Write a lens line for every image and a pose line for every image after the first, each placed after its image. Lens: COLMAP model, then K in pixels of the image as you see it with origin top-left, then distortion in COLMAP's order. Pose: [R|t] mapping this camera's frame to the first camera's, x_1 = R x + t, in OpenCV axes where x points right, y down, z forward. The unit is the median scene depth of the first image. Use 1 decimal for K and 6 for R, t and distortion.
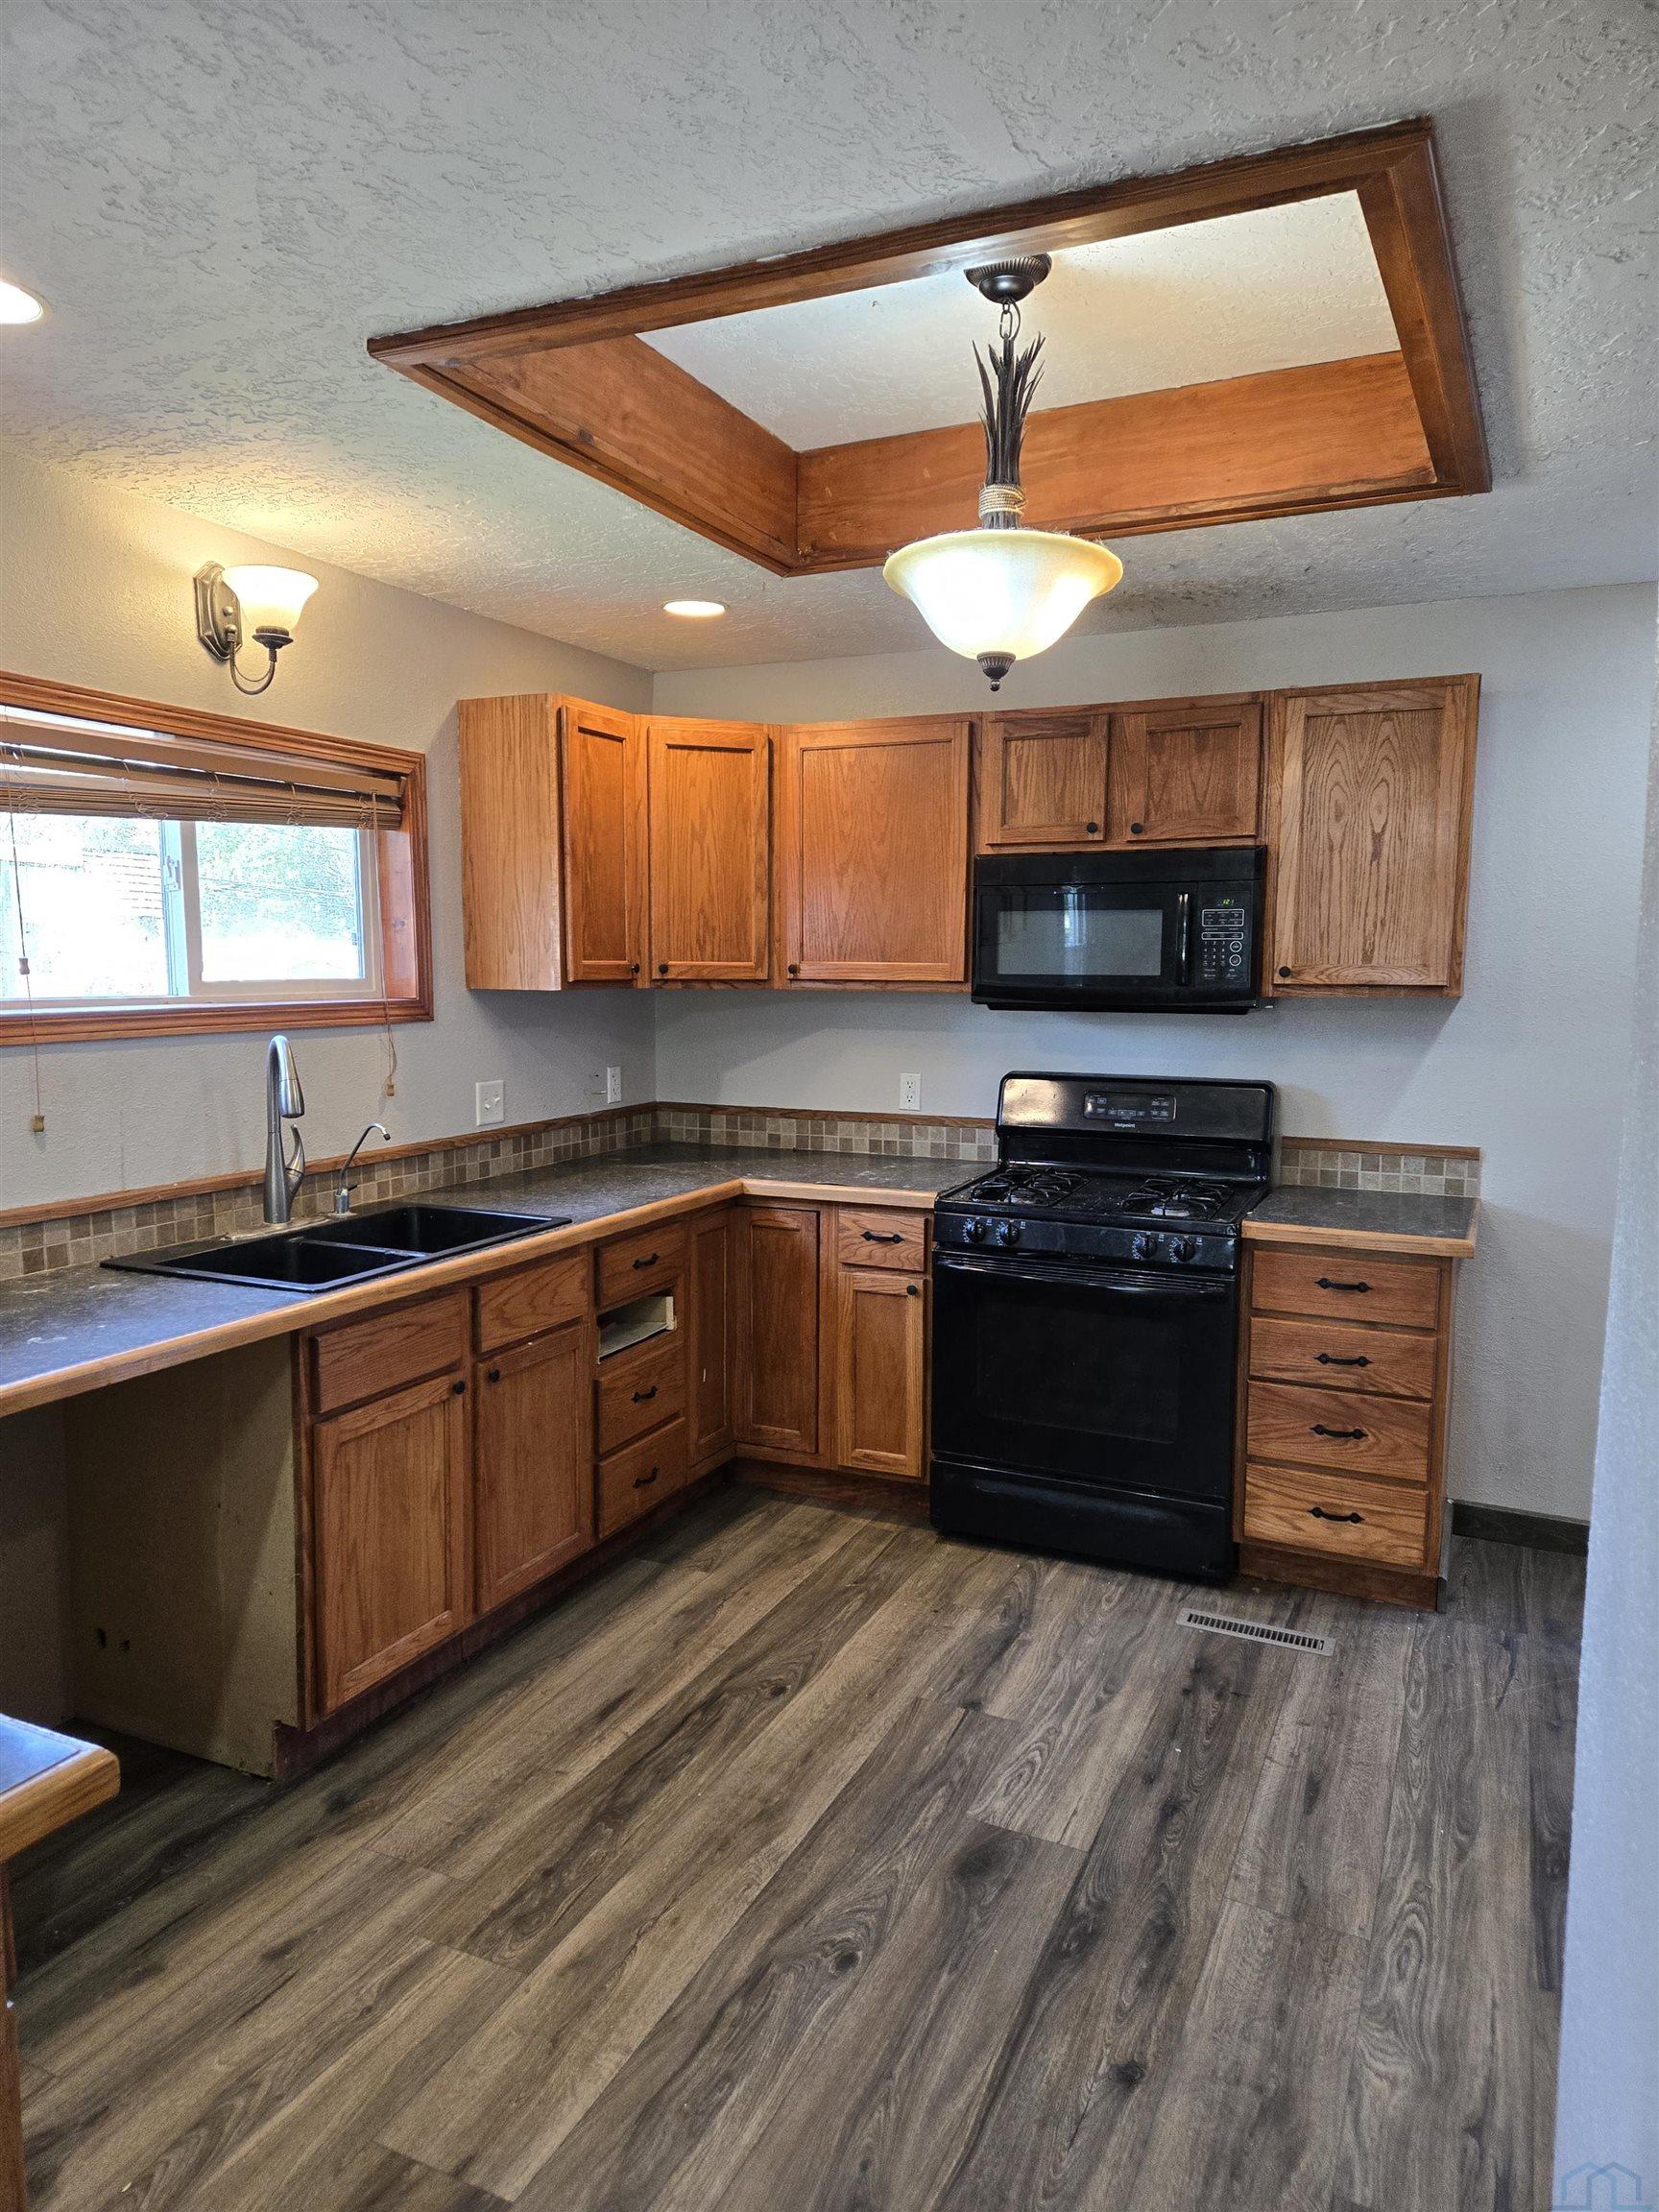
lens RADIAL K [[1472.2, 0, 808.5], [0, 1472.2, 1107.0], [0, 0, 1]] dist [0.067721, -0.054896]
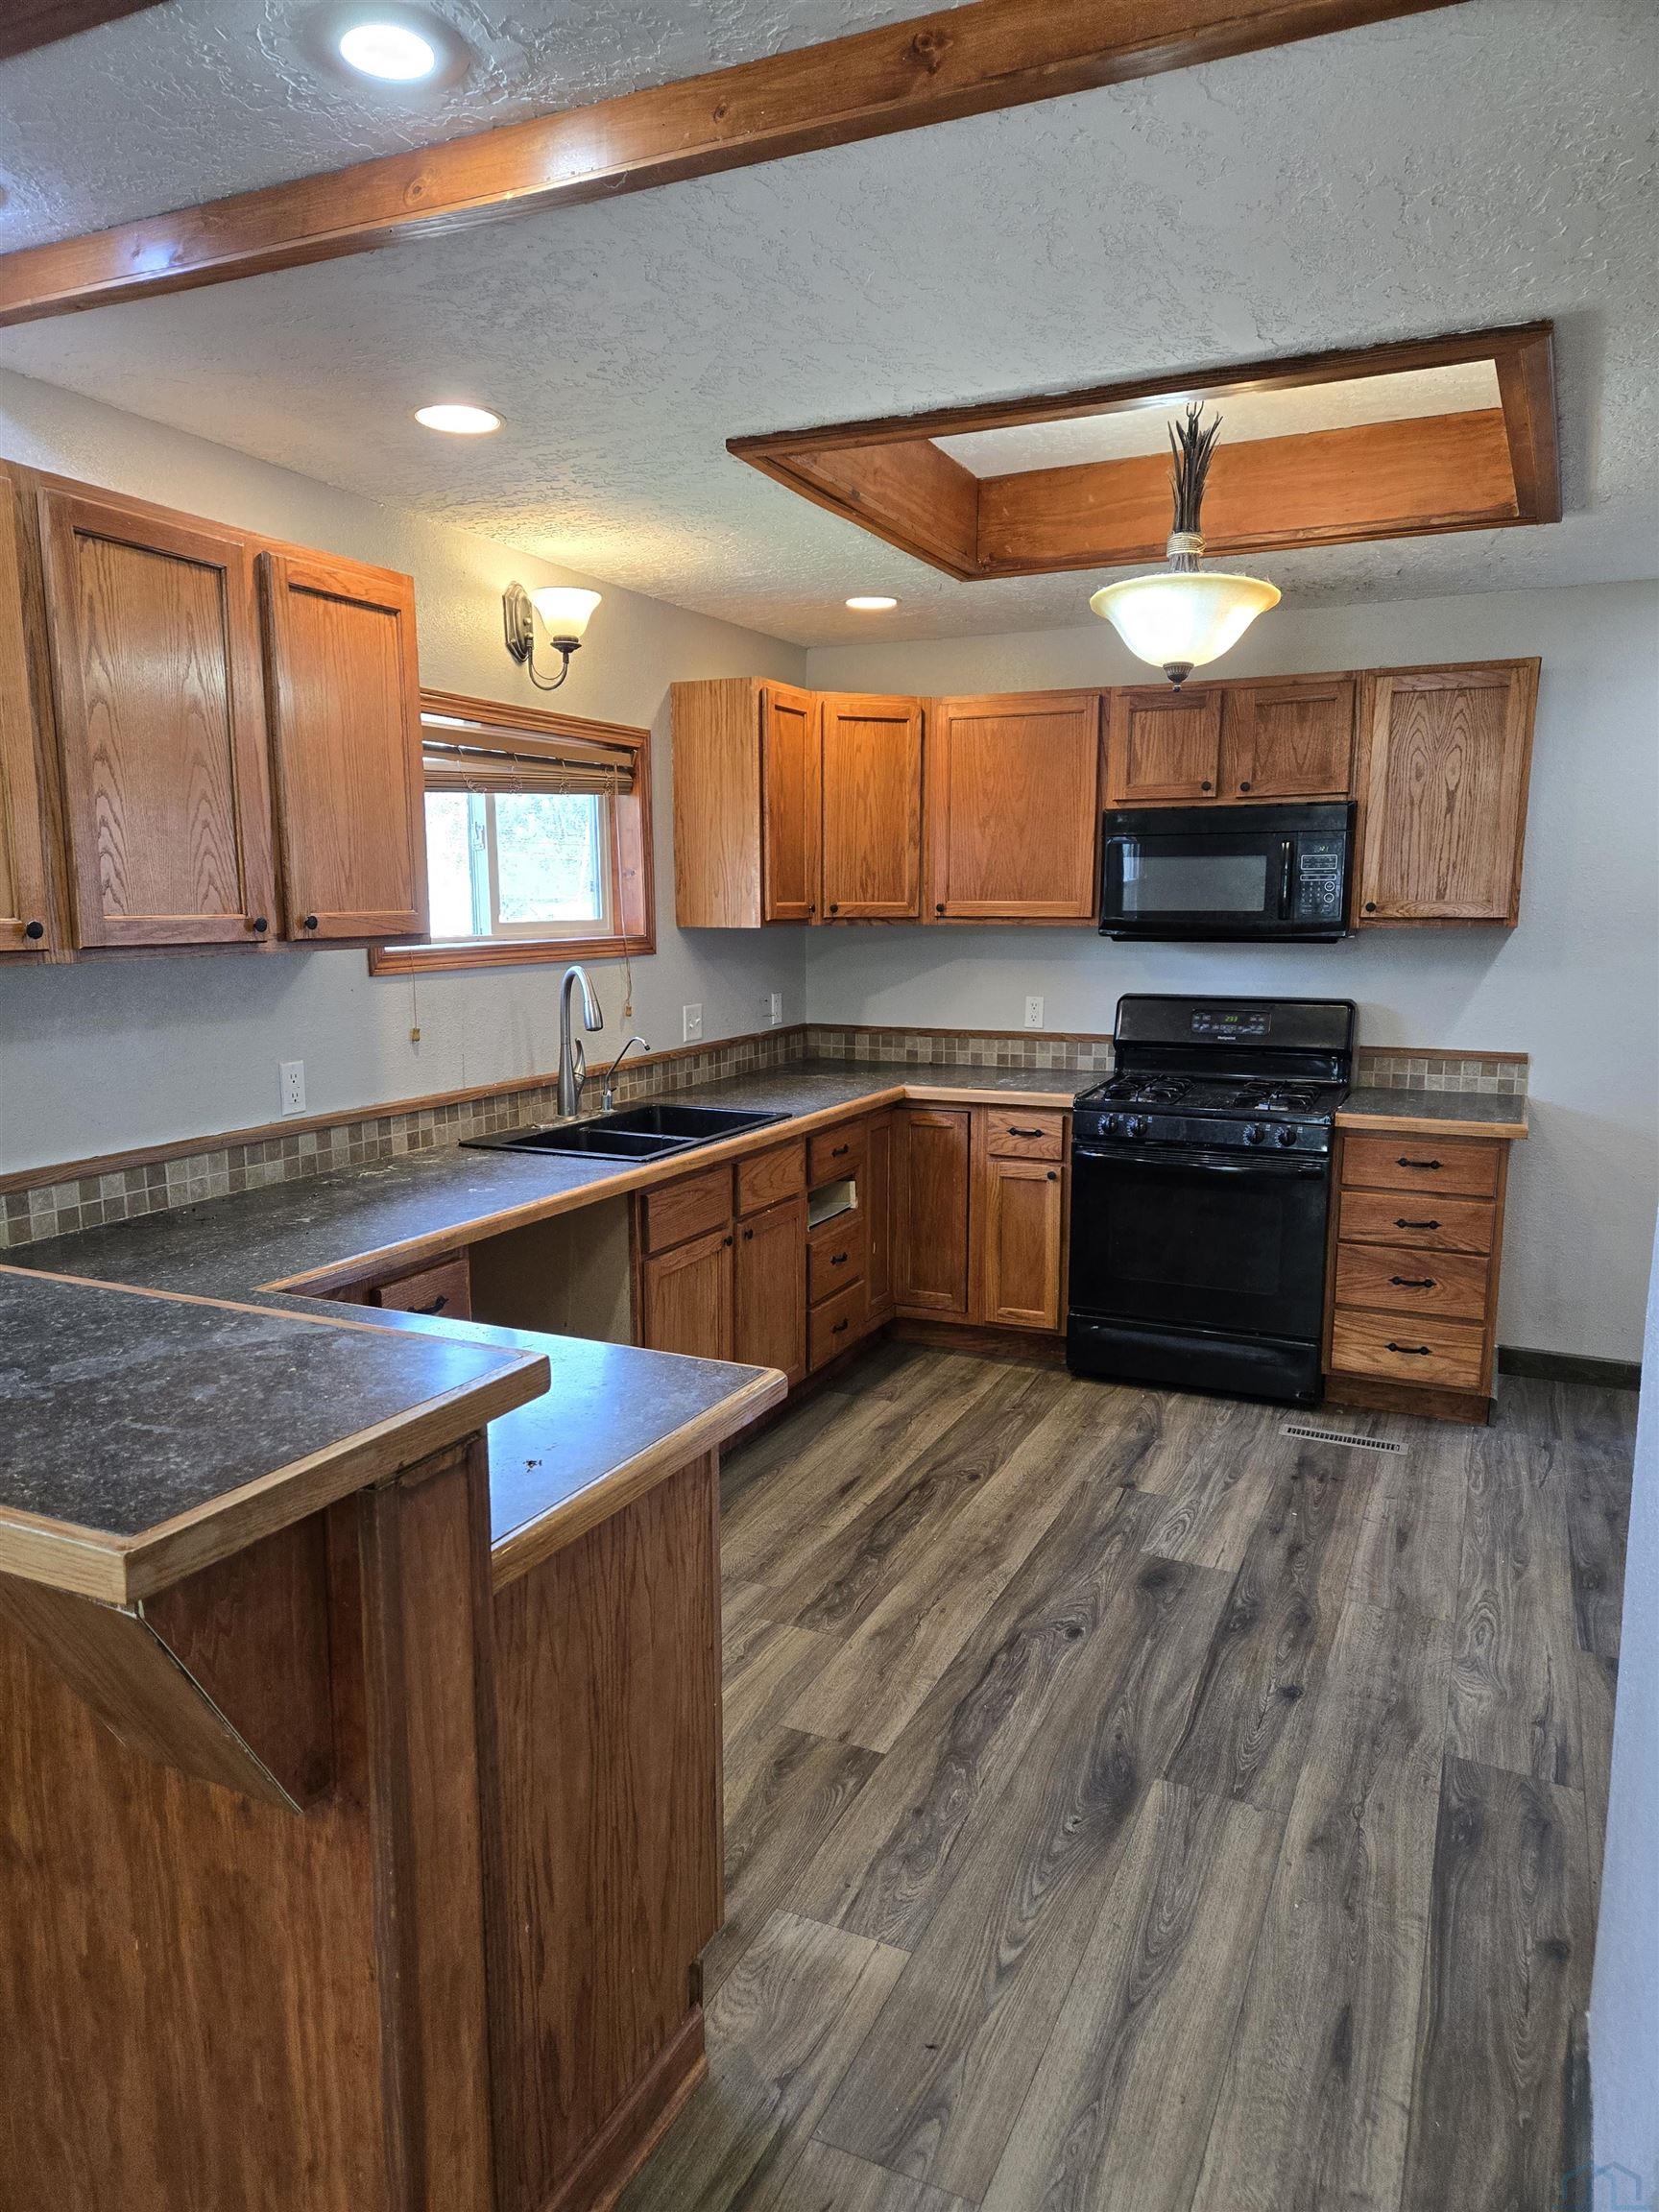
lens RADIAL K [[1472.2, 0, 802.4], [0, 1472.2, 1119.0], [0, 0, 1]] dist [0.067721, -0.054896]
pose [[0.999970, -0.005806, -0.005119, -0.152445], [0.006065, 0.998623, 0.052106, 0.016702], [0.004810, -0.052136, 0.998628, -0.245034]]
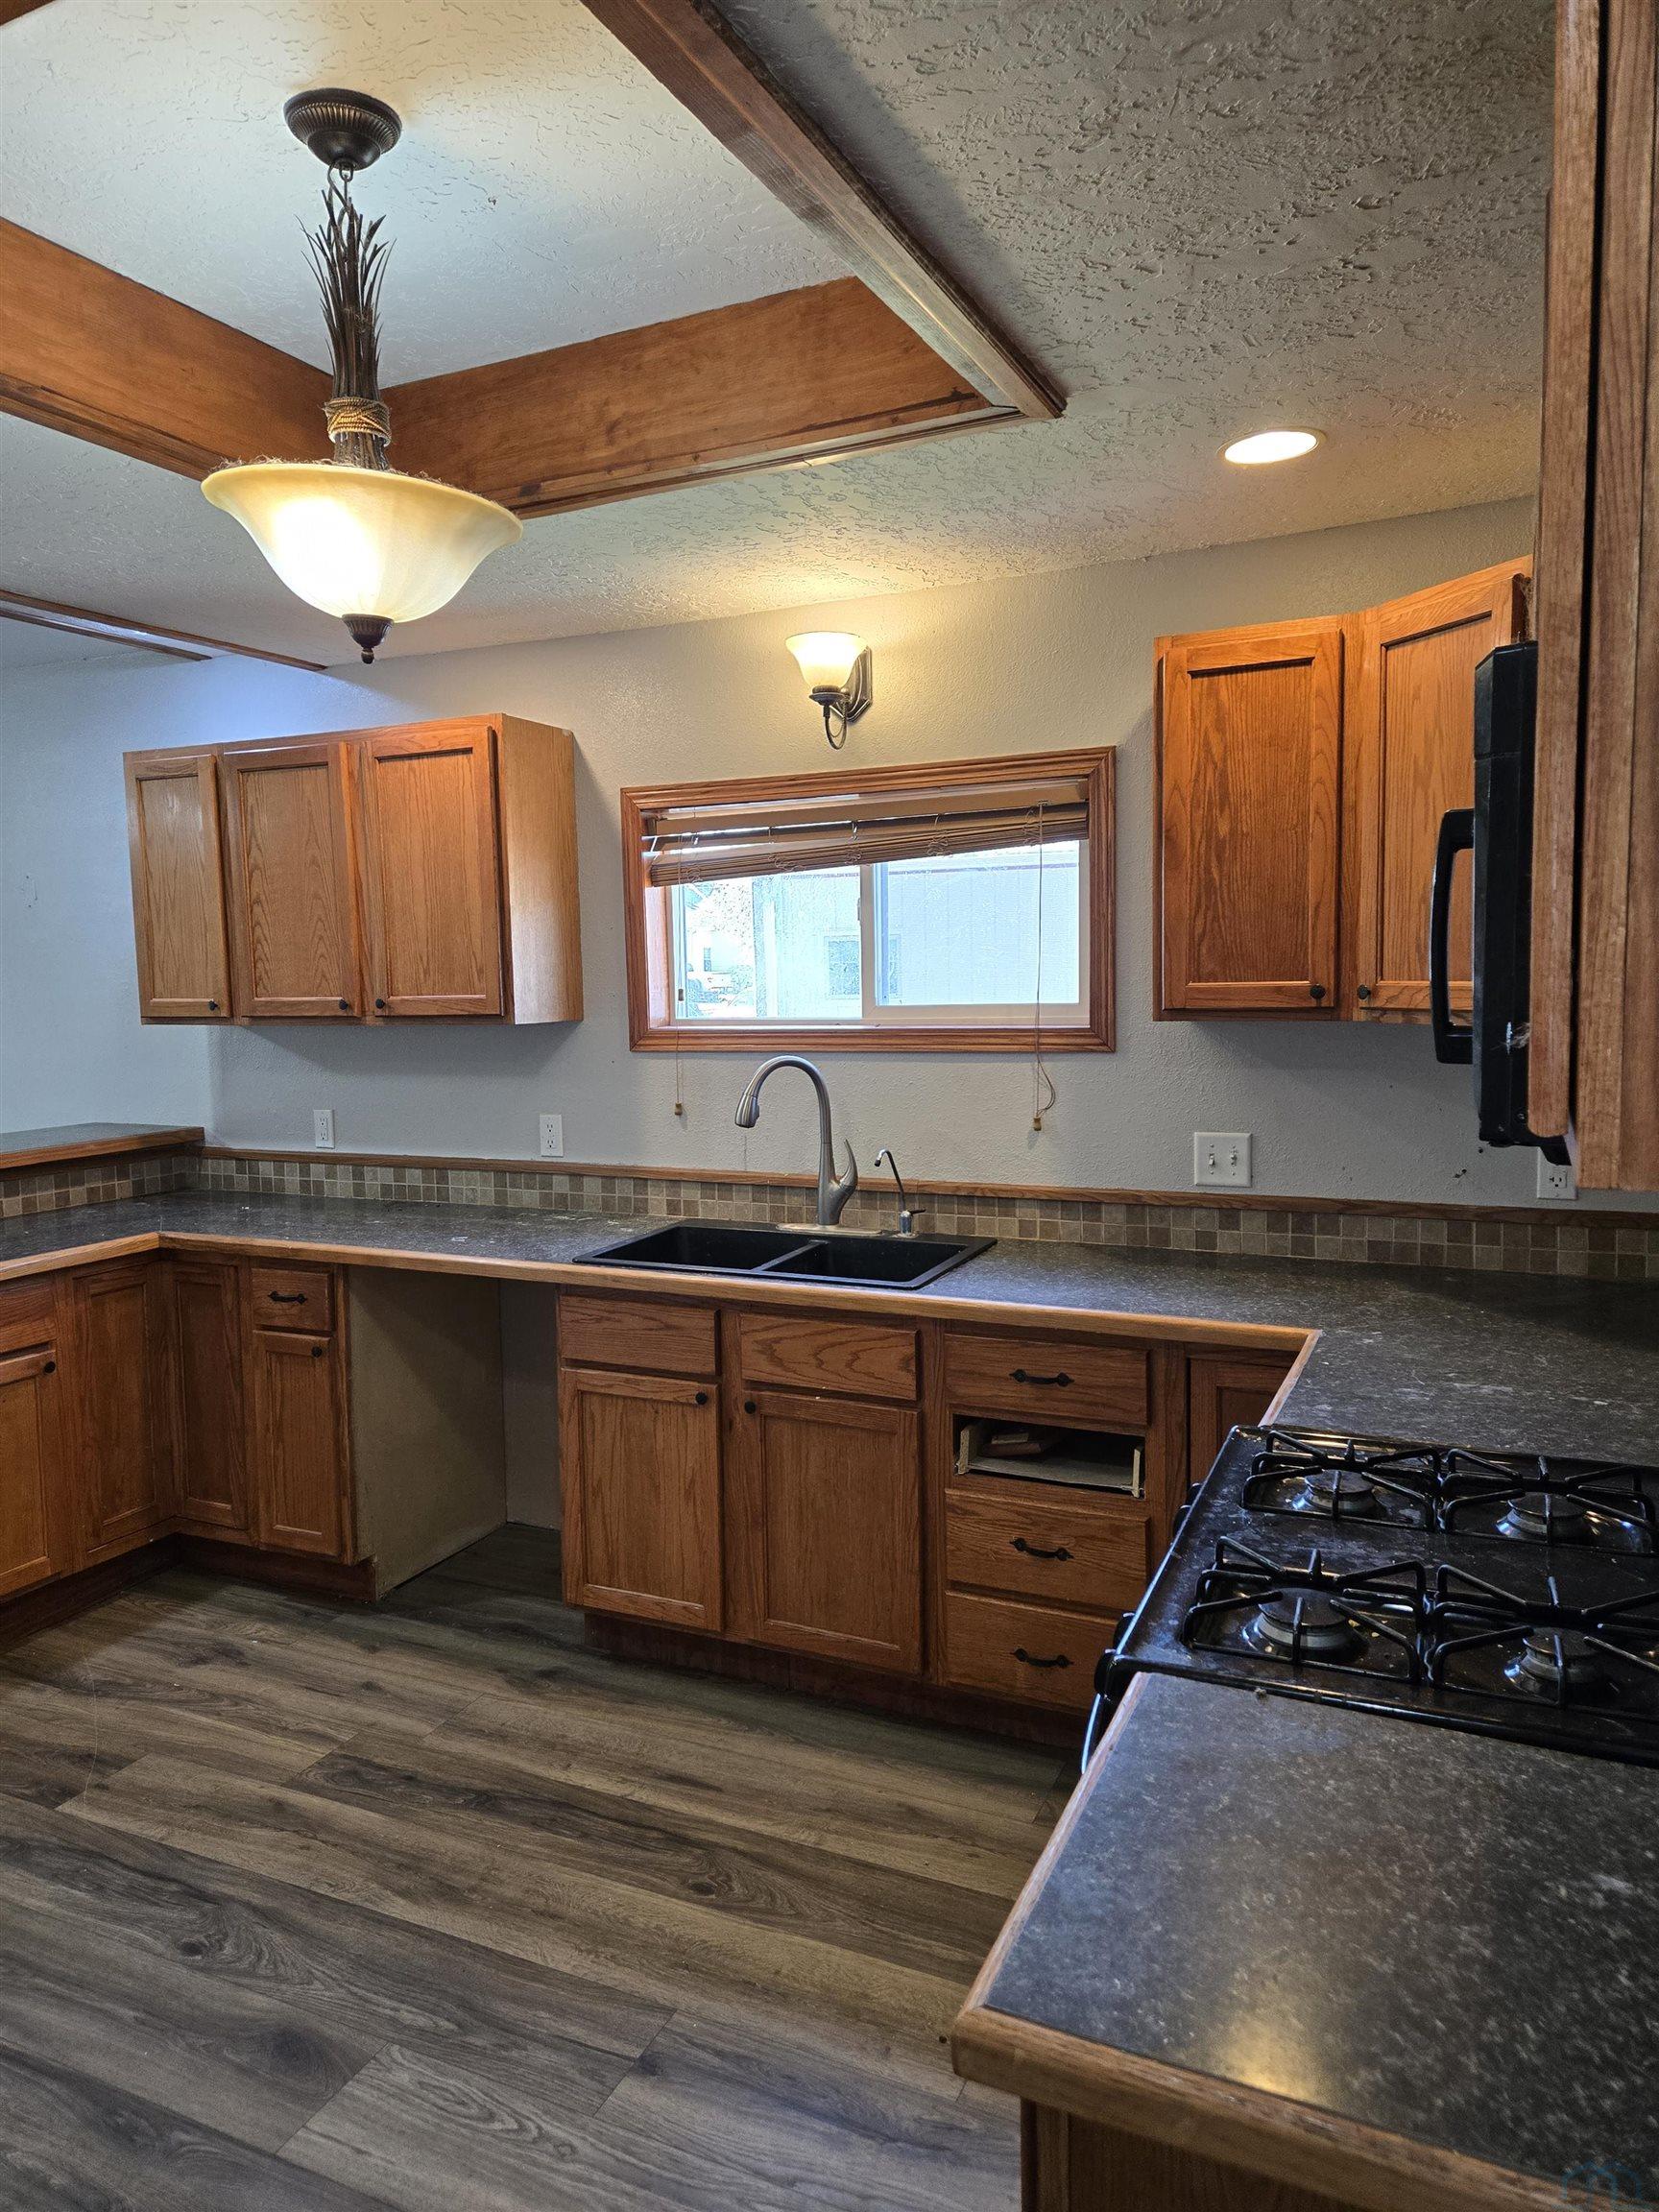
lens RADIAL K [[1472.2, 0, 803.8], [0, 1472.2, 1095.5], [0, 0, 1]] dist [0.067721, -0.054896]
pose [[-0.006409, 0.079274, -0.996832, 0.724693], [-0.082174, 0.993440, 0.079532, -0.103117], [0.996597, 0.082423, 0.000147, 0.970964]]
